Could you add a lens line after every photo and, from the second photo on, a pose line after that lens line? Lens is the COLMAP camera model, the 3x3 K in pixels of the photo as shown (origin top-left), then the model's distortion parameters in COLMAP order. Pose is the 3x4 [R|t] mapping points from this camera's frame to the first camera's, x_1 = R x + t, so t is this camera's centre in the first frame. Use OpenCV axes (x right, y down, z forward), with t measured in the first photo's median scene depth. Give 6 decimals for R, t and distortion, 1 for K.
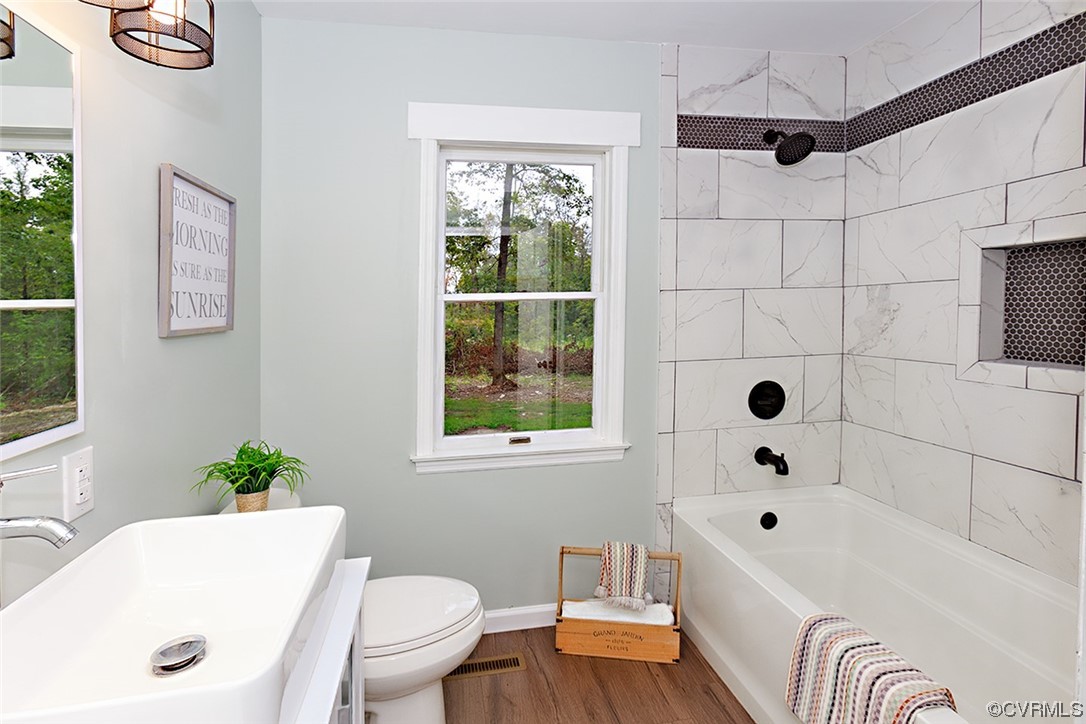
lens RADIAL K [[531.4, 0, 543.7], [0, 531.4, 307.7], [0, 0, 1]] dist [-0.010722, 0.000915]
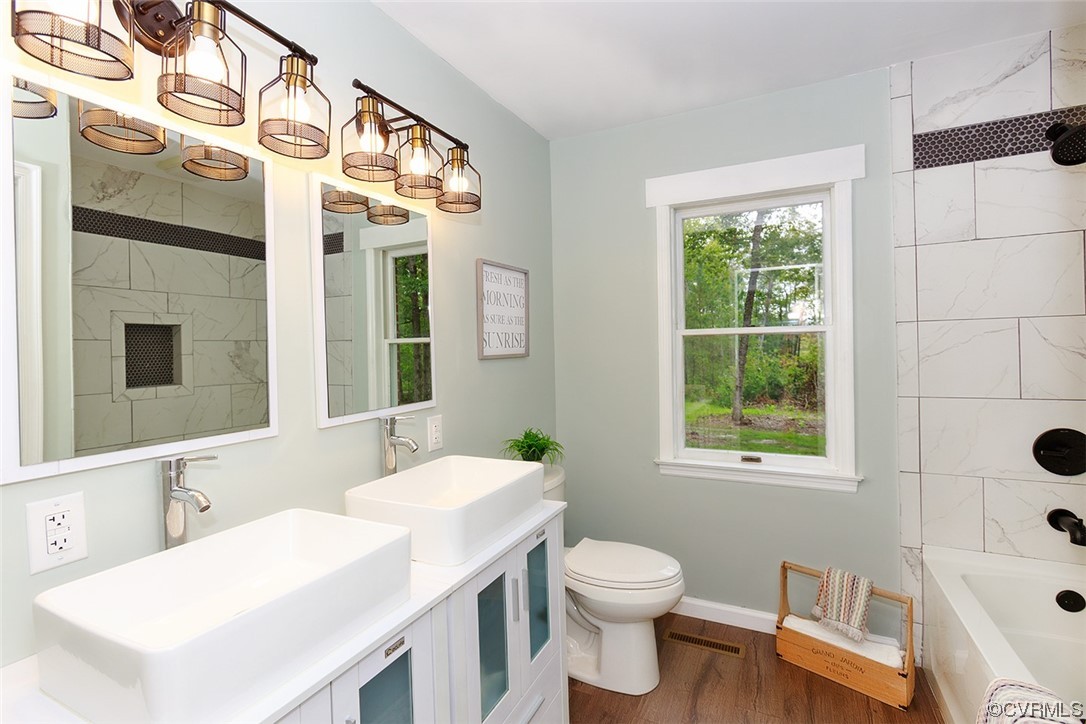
lens RADIAL K [[514.2, 0, 544.8], [0, 514.2, 342.7], [0, 0, 1]] dist [-0.005541, 0.001011]
pose [[0.793547, -0.001408, -0.608508, 0.288941], [0.005248, 0.999976, 0.004530, -0.002437], [0.608487, -0.006788, 0.793535, -0.125567]]
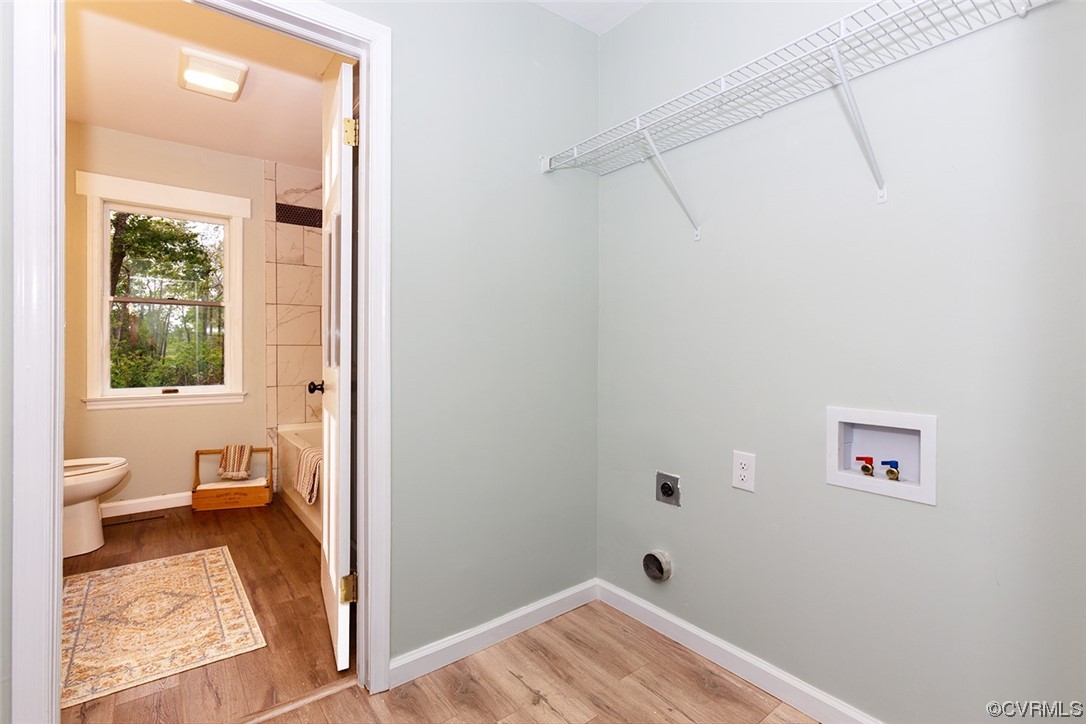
lens RADIAL K [[510.5, 0, 542.4], [0, 510.5, 378.2], [0, 0, 1]] dist [-0.003419, 0.000085]
pose [[0.901574, 0.010962, 0.432486, 0.327341], [-0.032537, 0.998566, 0.042516, 0.117176], [-0.431400, -0.052403, 0.900638, -0.942639]]
